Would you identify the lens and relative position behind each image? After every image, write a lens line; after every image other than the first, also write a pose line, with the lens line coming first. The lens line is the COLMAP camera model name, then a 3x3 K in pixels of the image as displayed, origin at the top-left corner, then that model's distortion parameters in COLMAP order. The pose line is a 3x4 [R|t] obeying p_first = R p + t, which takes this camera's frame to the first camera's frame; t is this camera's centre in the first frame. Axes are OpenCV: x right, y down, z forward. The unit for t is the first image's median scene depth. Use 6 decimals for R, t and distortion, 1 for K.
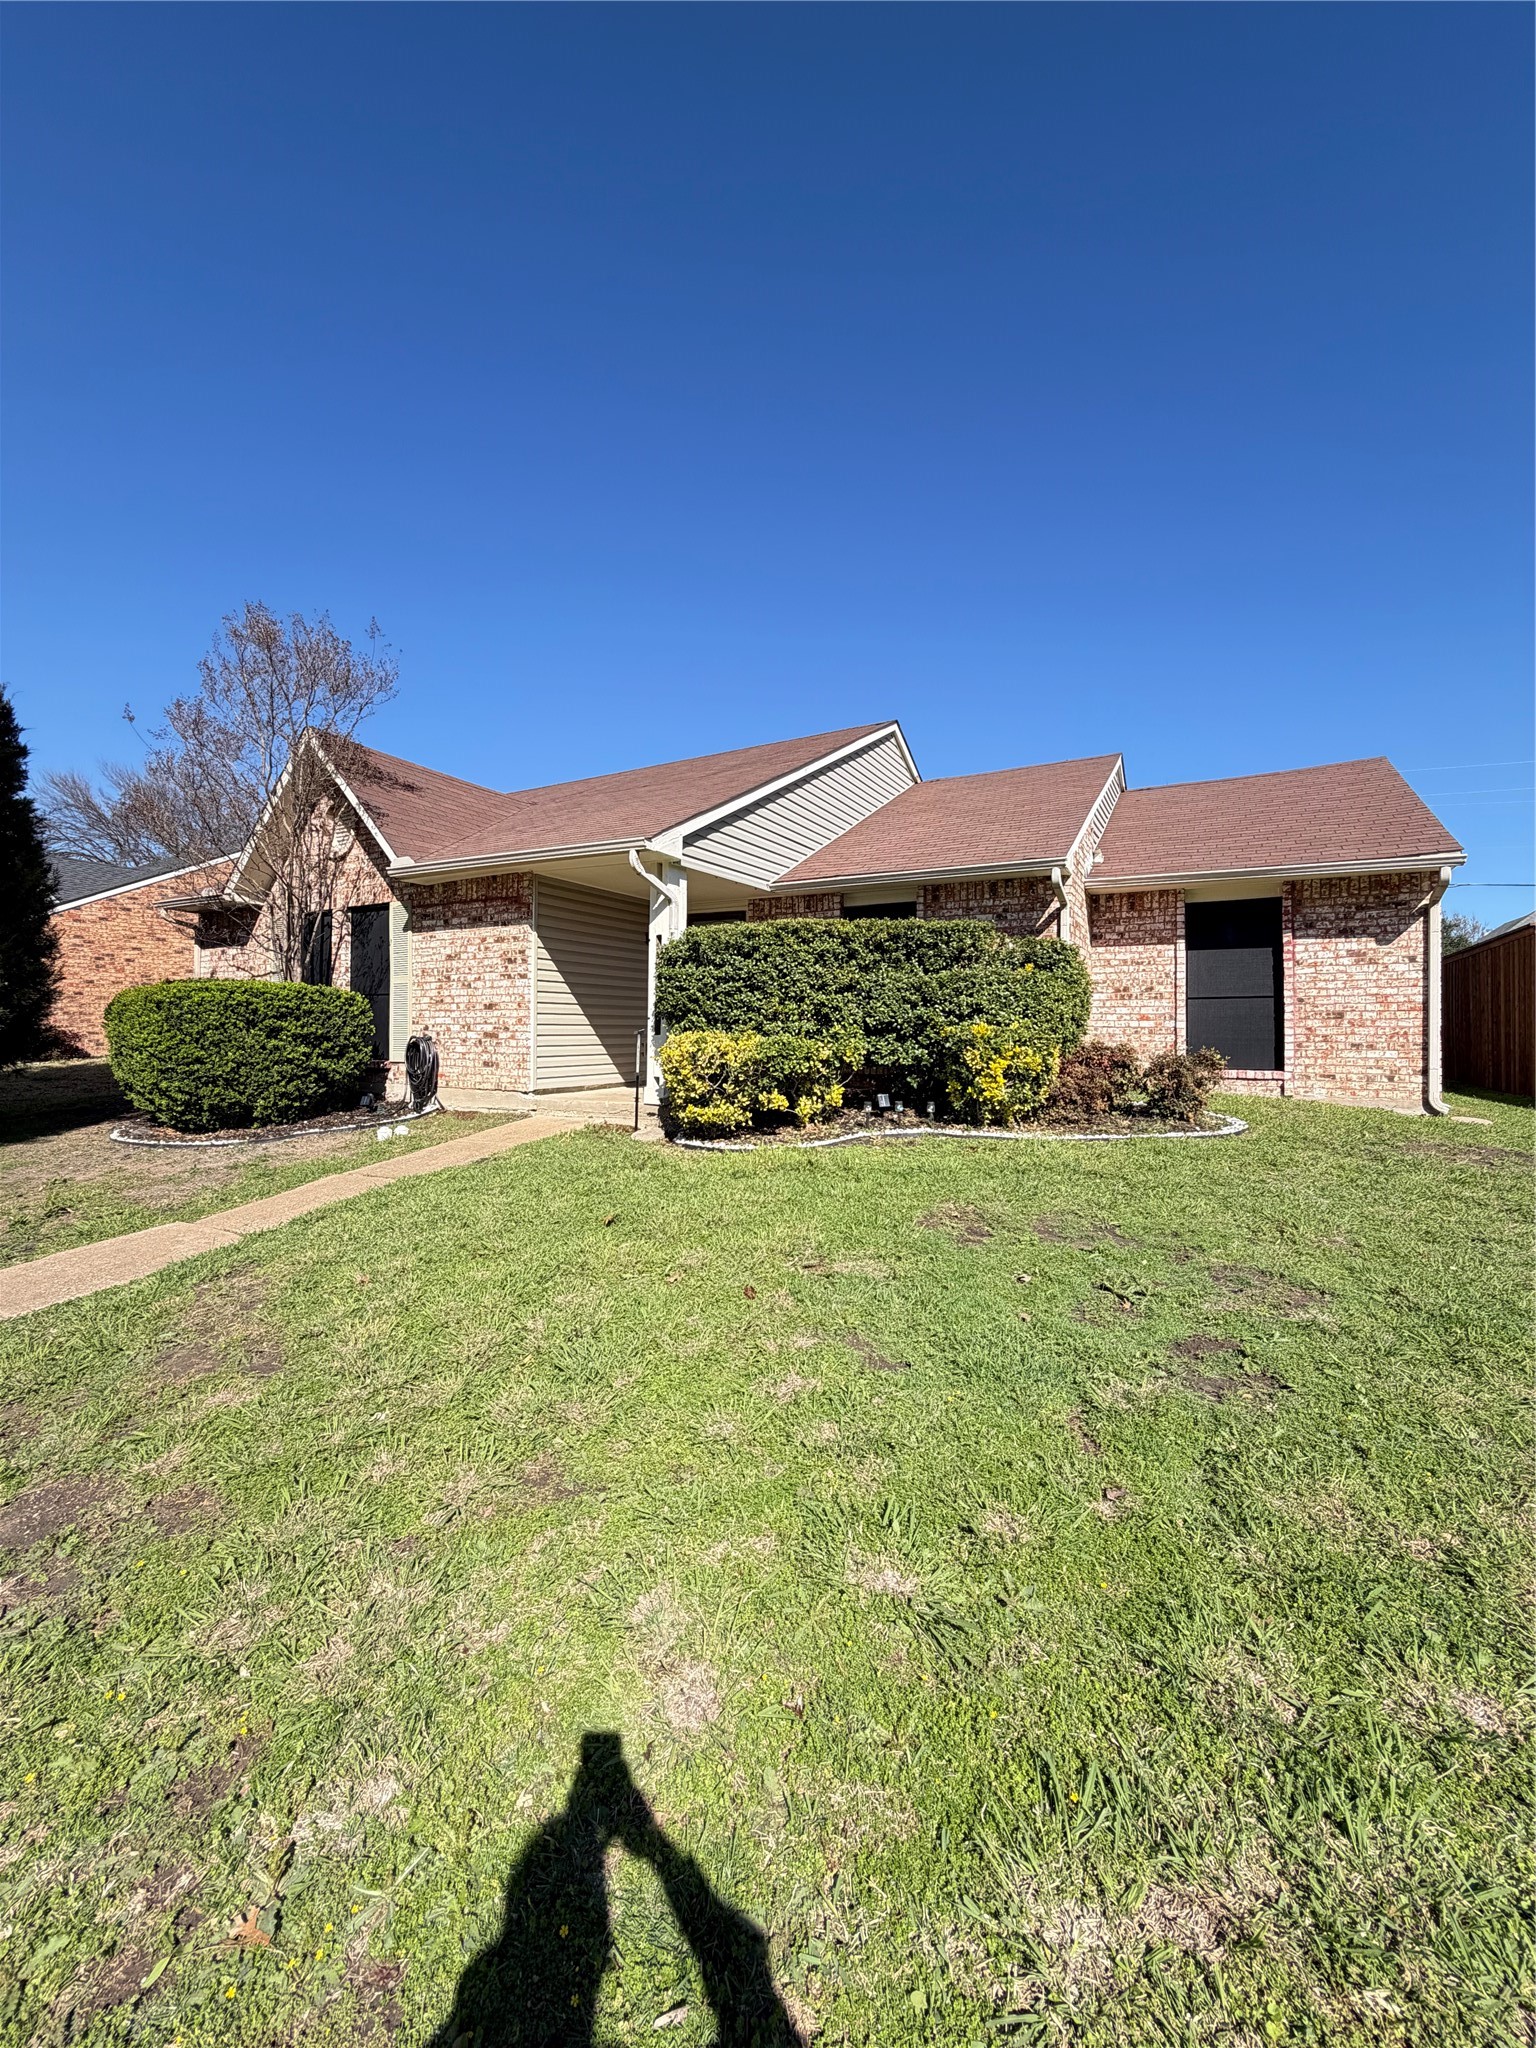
lens RADIAL K [[814.6, 0, 768.4], [0, 814.6, 1019.4], [0, 0, 1]] dist [-0.000142, 0.000000]
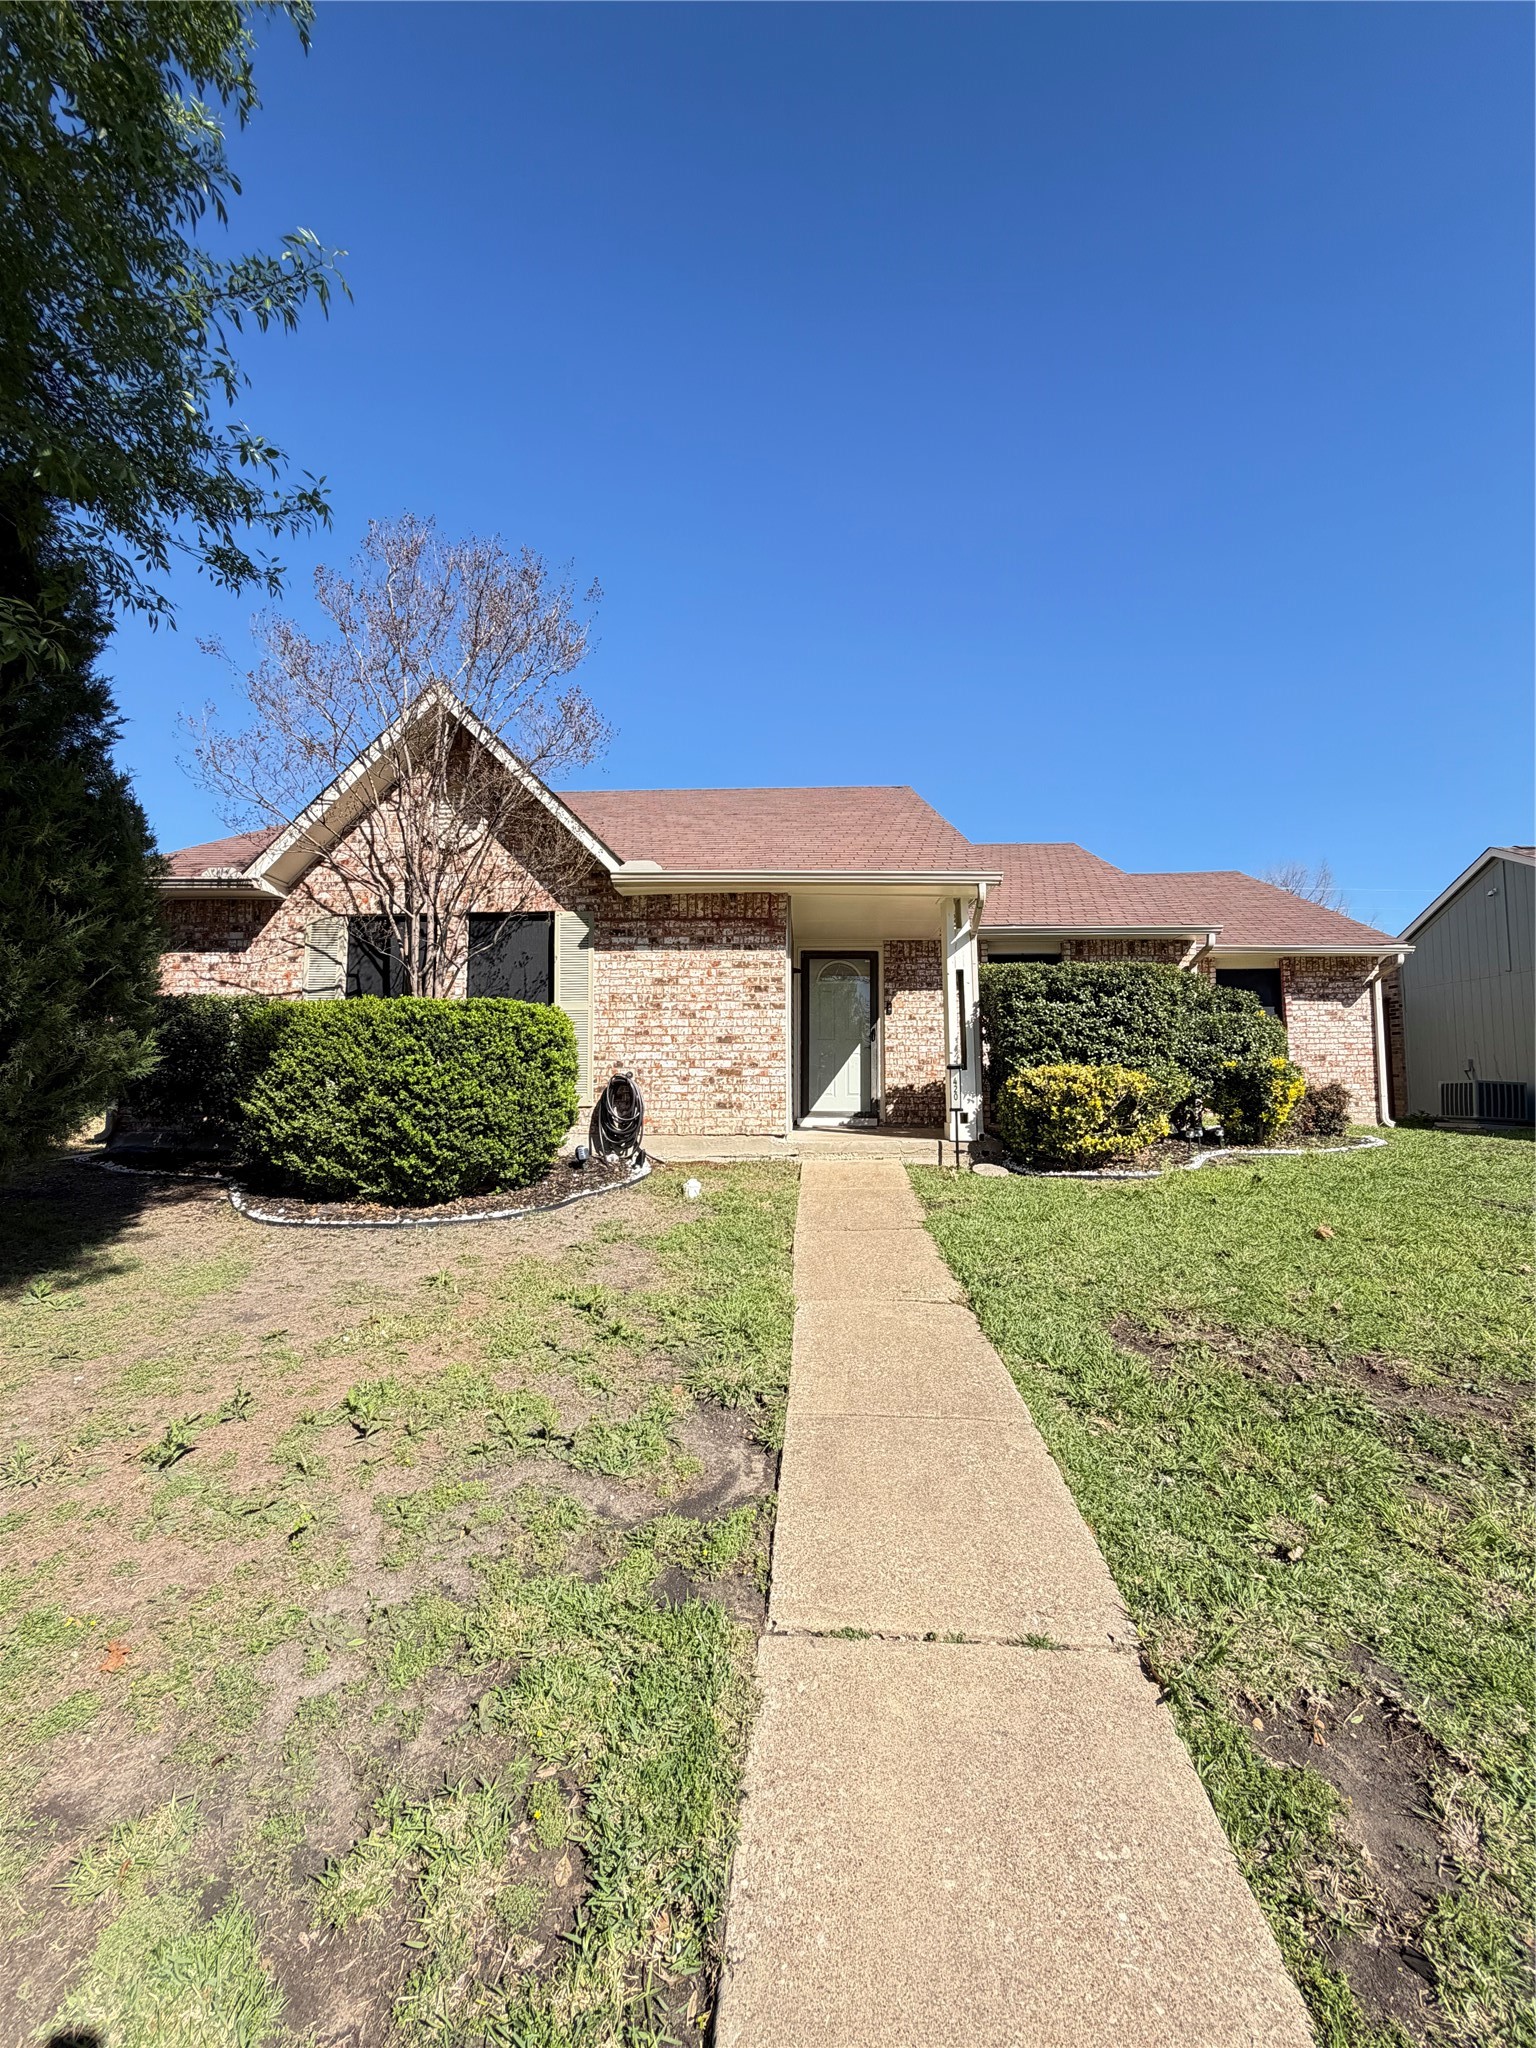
lens RADIAL K [[814.6, 0, 768.4], [0, 814.6, 1019.4], [0, 0, 1]] dist [-0.000142, 0.000000]
pose [[0.893481, 0.030780, 0.448045, -0.696741], [-0.000831, 0.997760, -0.066888, 0.021290], [-0.449100, 0.059391, 0.891505, 0.194041]]
